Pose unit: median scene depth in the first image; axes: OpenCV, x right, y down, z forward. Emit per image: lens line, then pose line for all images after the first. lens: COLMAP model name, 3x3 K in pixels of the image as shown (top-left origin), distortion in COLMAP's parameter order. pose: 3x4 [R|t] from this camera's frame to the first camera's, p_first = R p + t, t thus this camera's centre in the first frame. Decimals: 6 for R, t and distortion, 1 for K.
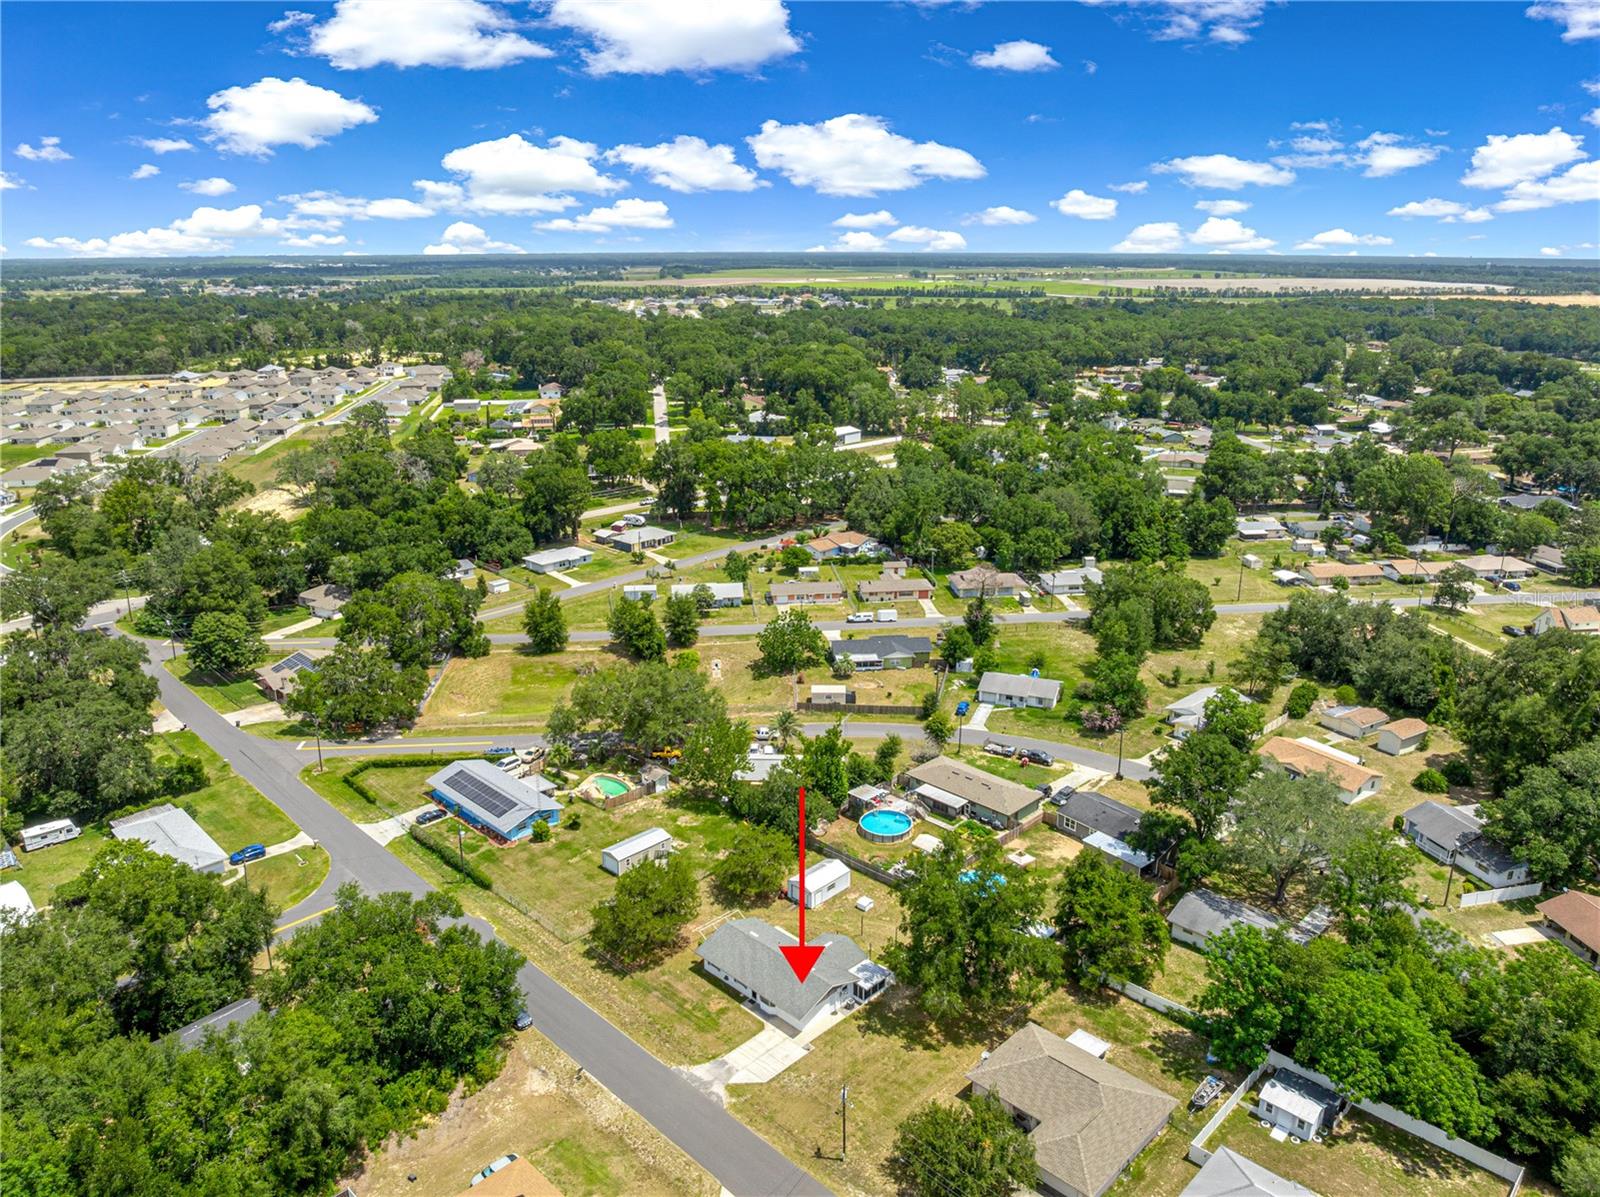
lens RADIAL K [[1127.4, 0, 800.9], [0, 1127.4, 575.6], [0, 0, 1]] dist [-0.041221, 0.004545]
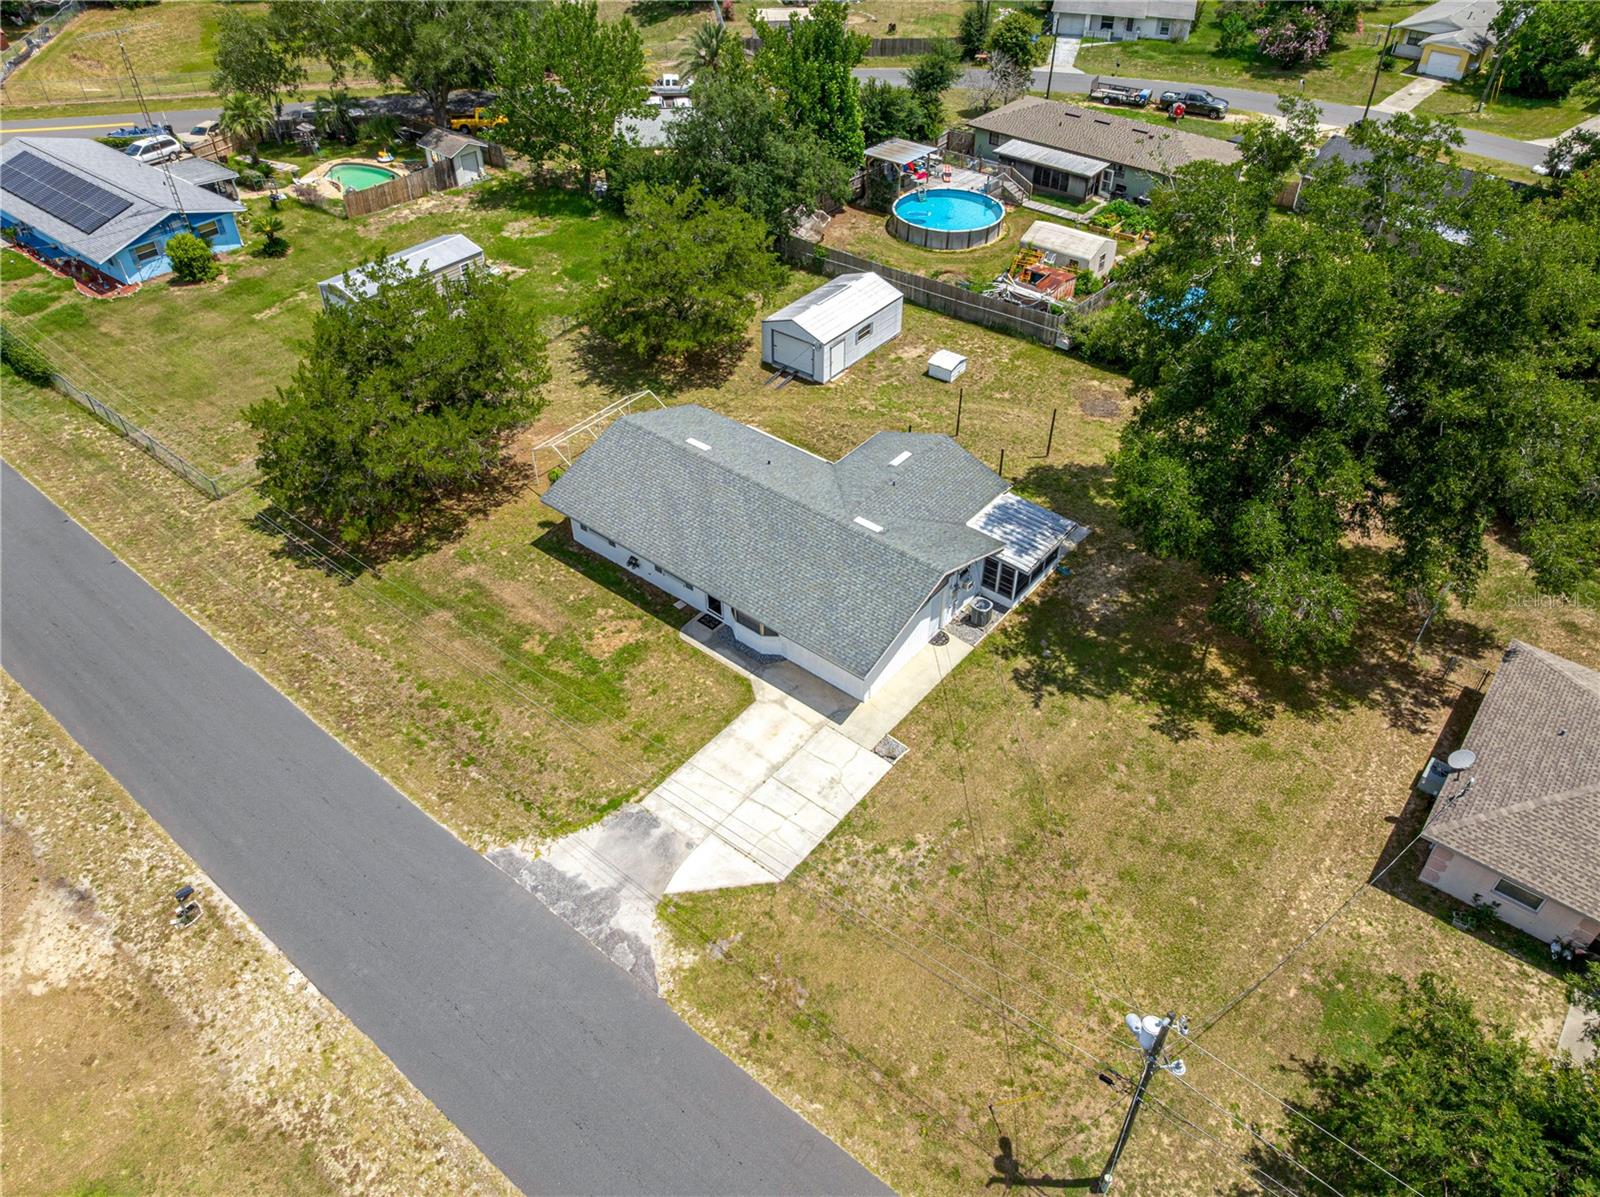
lens RADIAL K [[1127.4, 0, 805.7], [0, 1127.4, 591.8], [0, 0, 1]] dist [-0.041221, 0.004545]
pose [[0.994811, -0.065158, 0.078144, -0.030409], [0.027139, 0.910146, 0.413397, 0.166167], [-0.098058, -0.409131, 0.907191, 0.503493]]
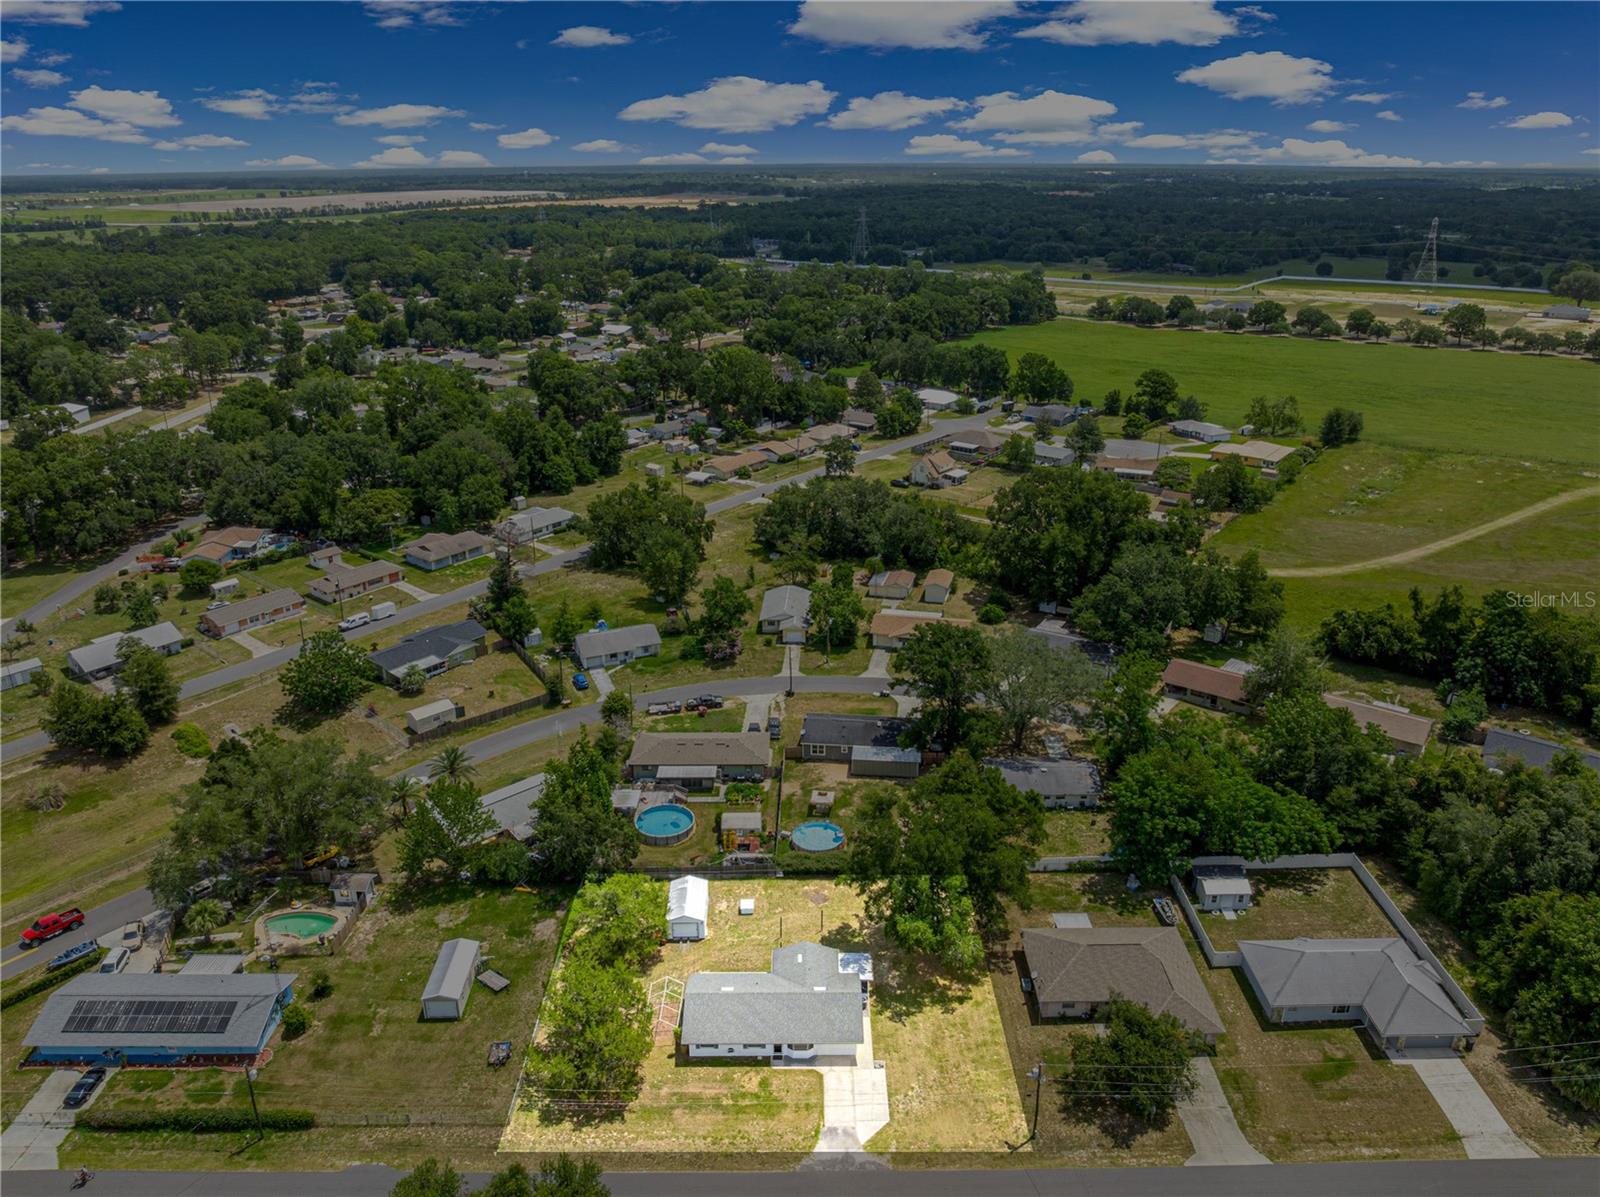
lens RADIAL K [[1127.4, 0, 797.5], [0, 1127.4, 597.1], [0, 0, 1]] dist [-0.041221, 0.004545]
pose [[0.711824, -0.258537, 0.653043, -0.379224], [0.201067, 0.965883, 0.163223, -0.075020], [-0.672962, 0.015119, 0.739522, 0.261099]]
